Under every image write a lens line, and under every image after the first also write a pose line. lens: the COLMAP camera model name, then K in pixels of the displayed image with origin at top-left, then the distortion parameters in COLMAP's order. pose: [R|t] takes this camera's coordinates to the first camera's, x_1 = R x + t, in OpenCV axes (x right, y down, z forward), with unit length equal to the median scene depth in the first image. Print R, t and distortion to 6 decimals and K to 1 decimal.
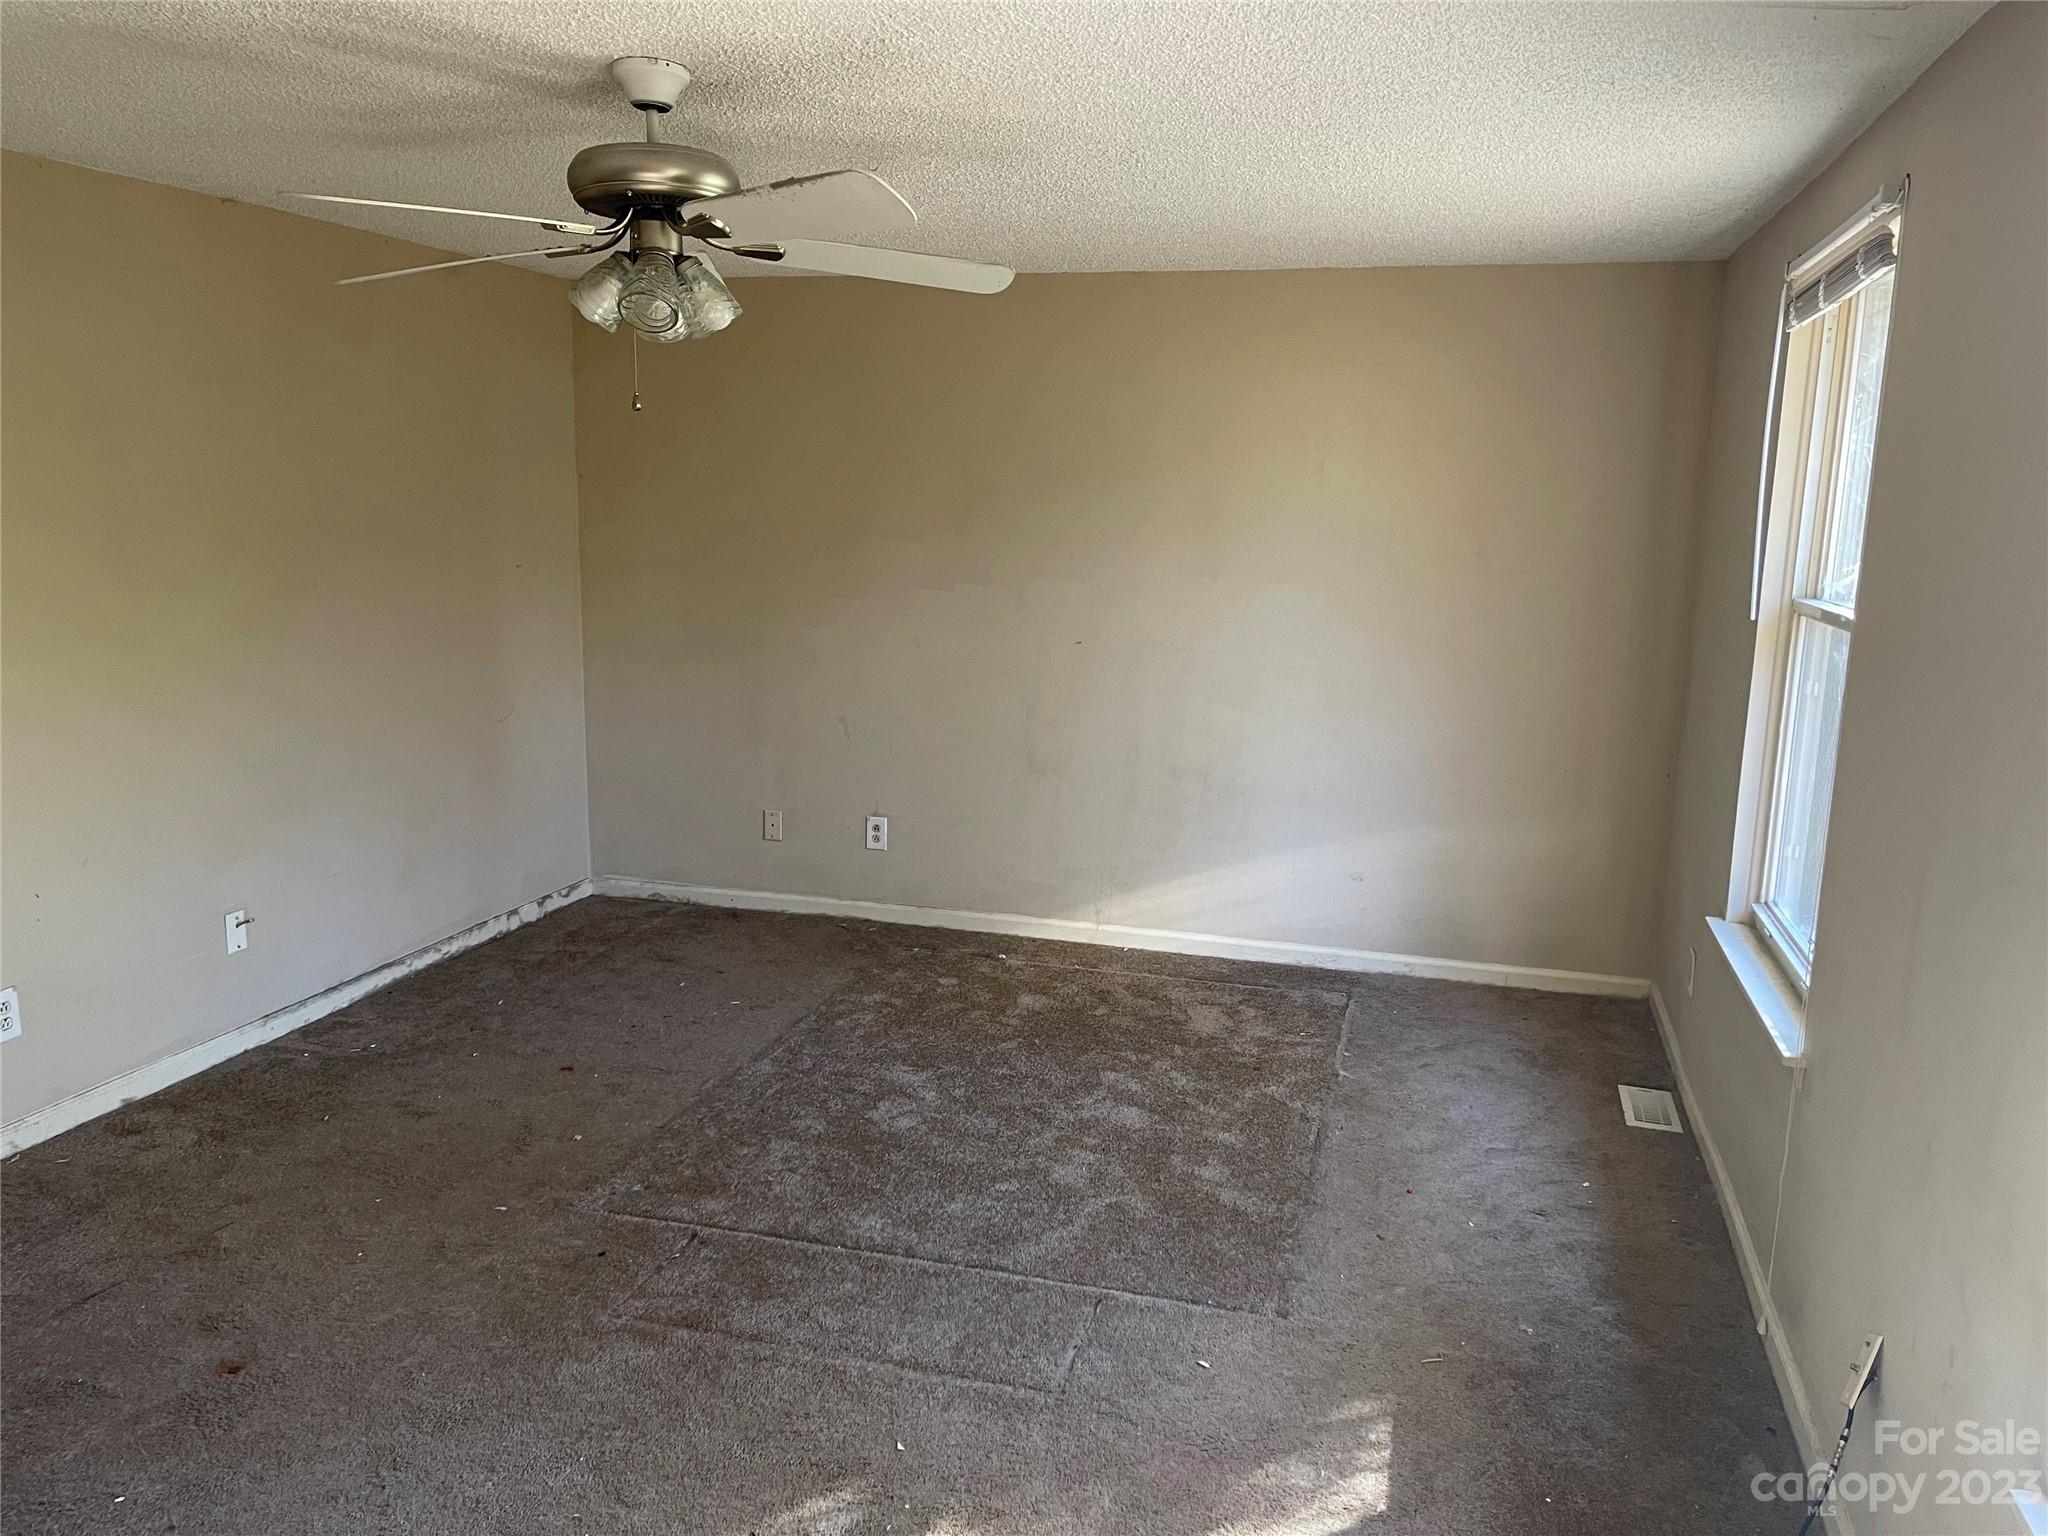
lens RADIAL K [[1570.7, 0, 1026.0], [0, 1570.7, 762.5], [0, 0, 1]] dist [0.051075, -0.049881]
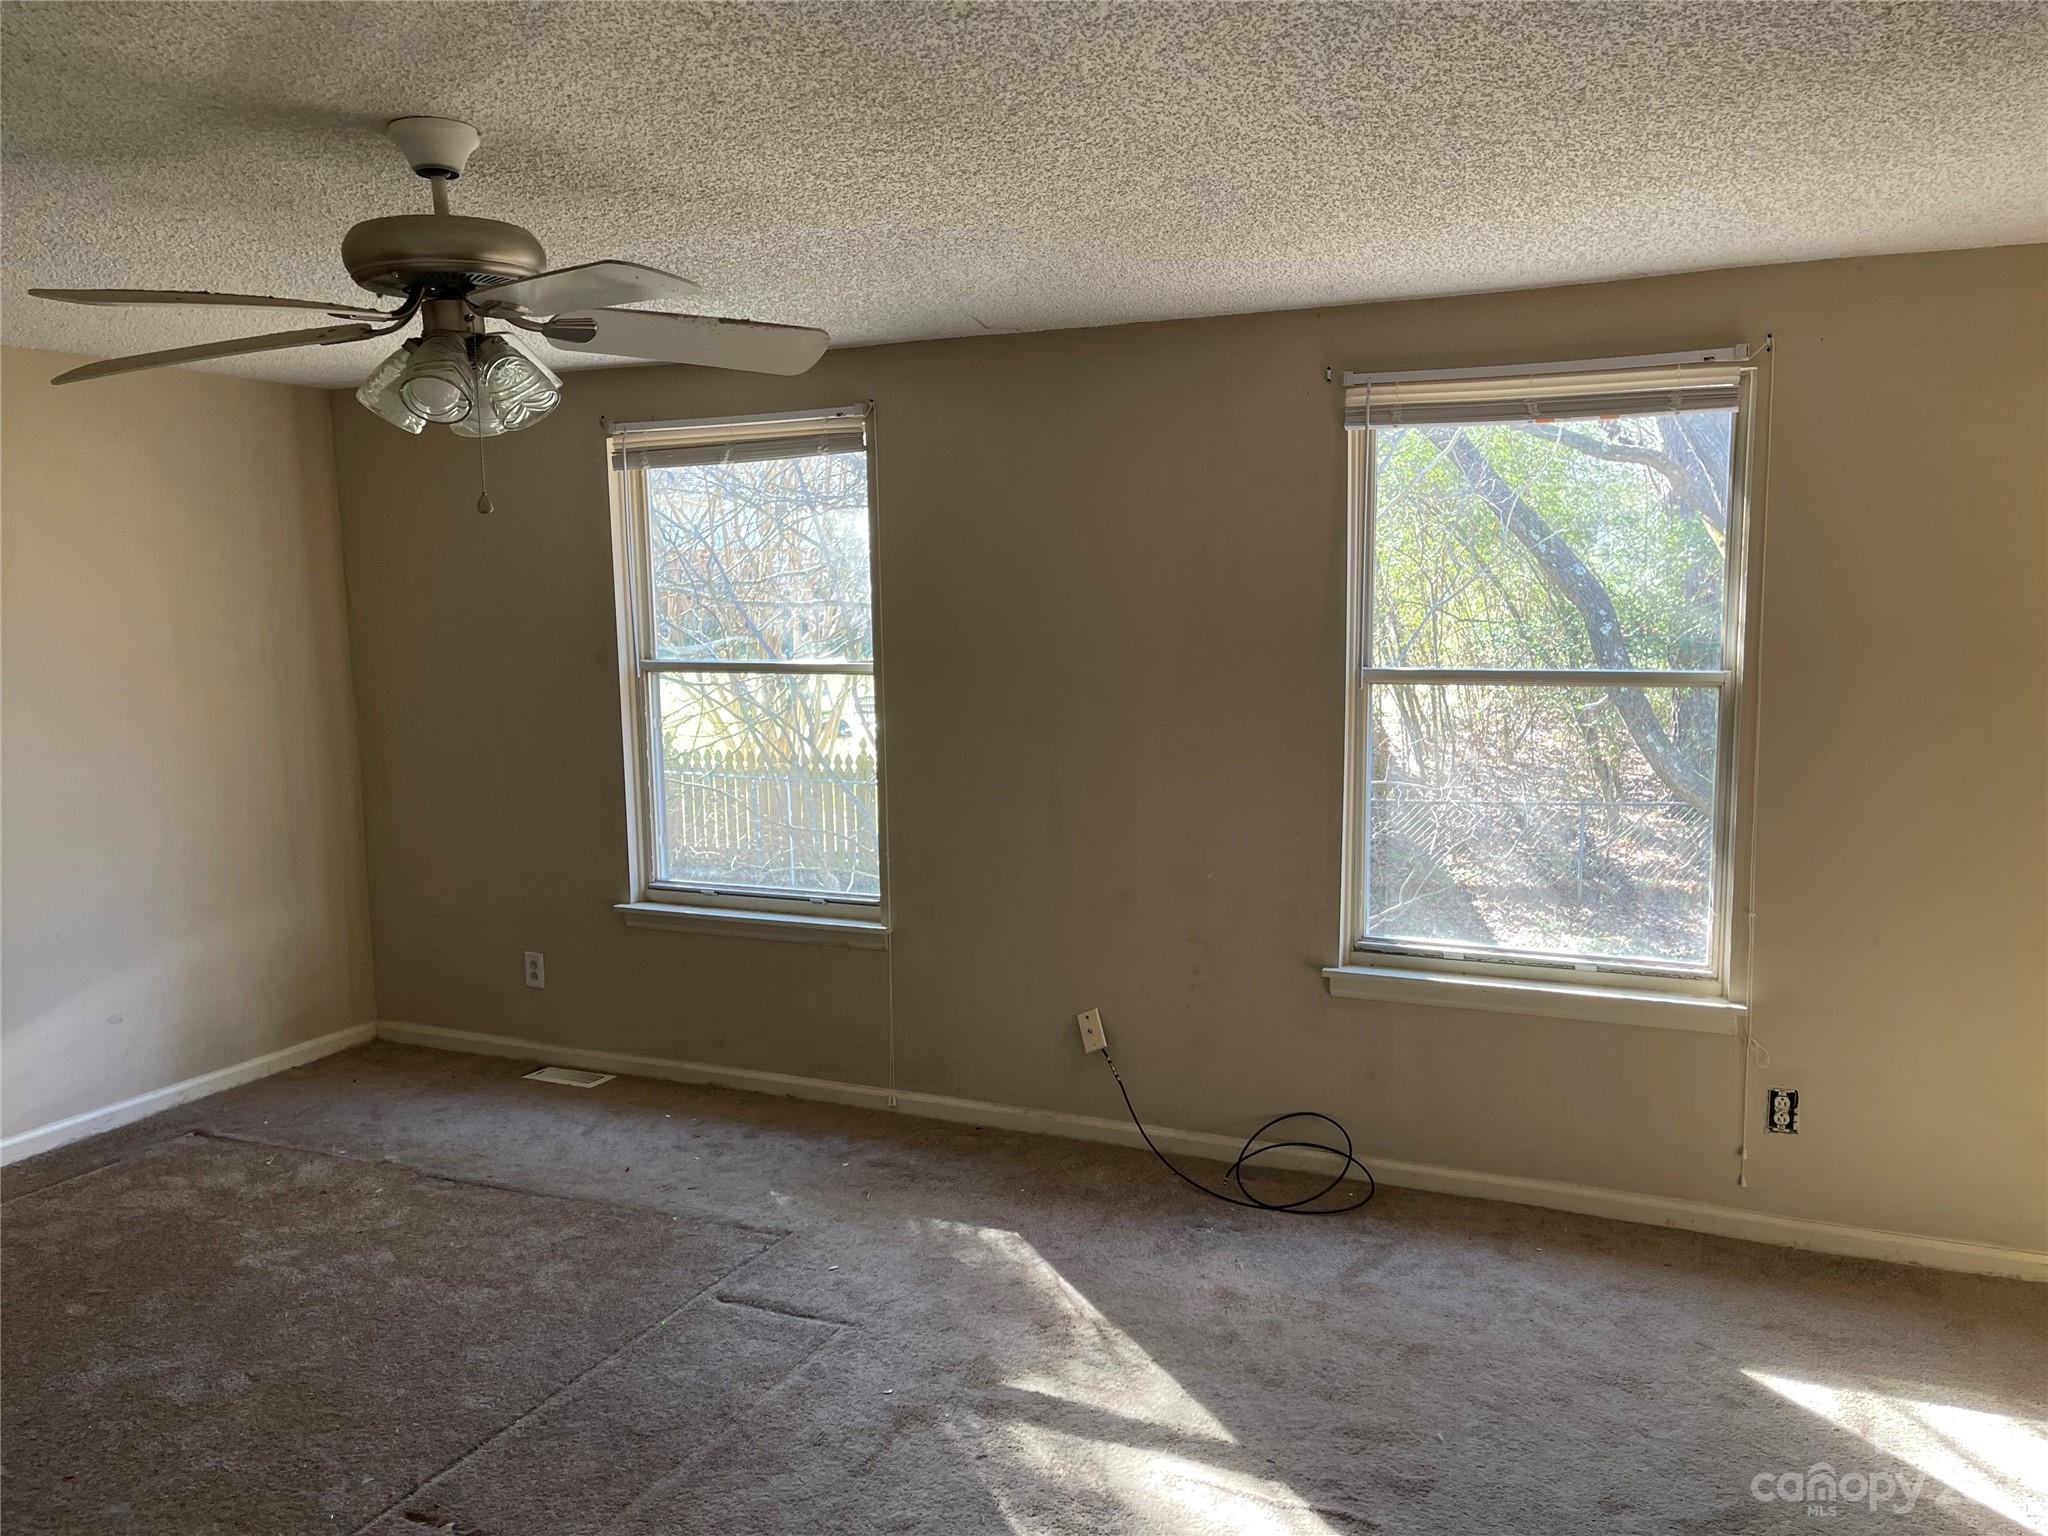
lens RADIAL K [[1570.7, 0, 1029.6], [0, 1570.7, 777.1], [0, 0, 1]] dist [0.051075, -0.049881]
pose [[0.147437, -0.139550, 0.979177, -0.706957], [0.190295, 0.975503, 0.110373, -0.077301], [-0.970593, 0.170060, 0.170381, 0.375616]]
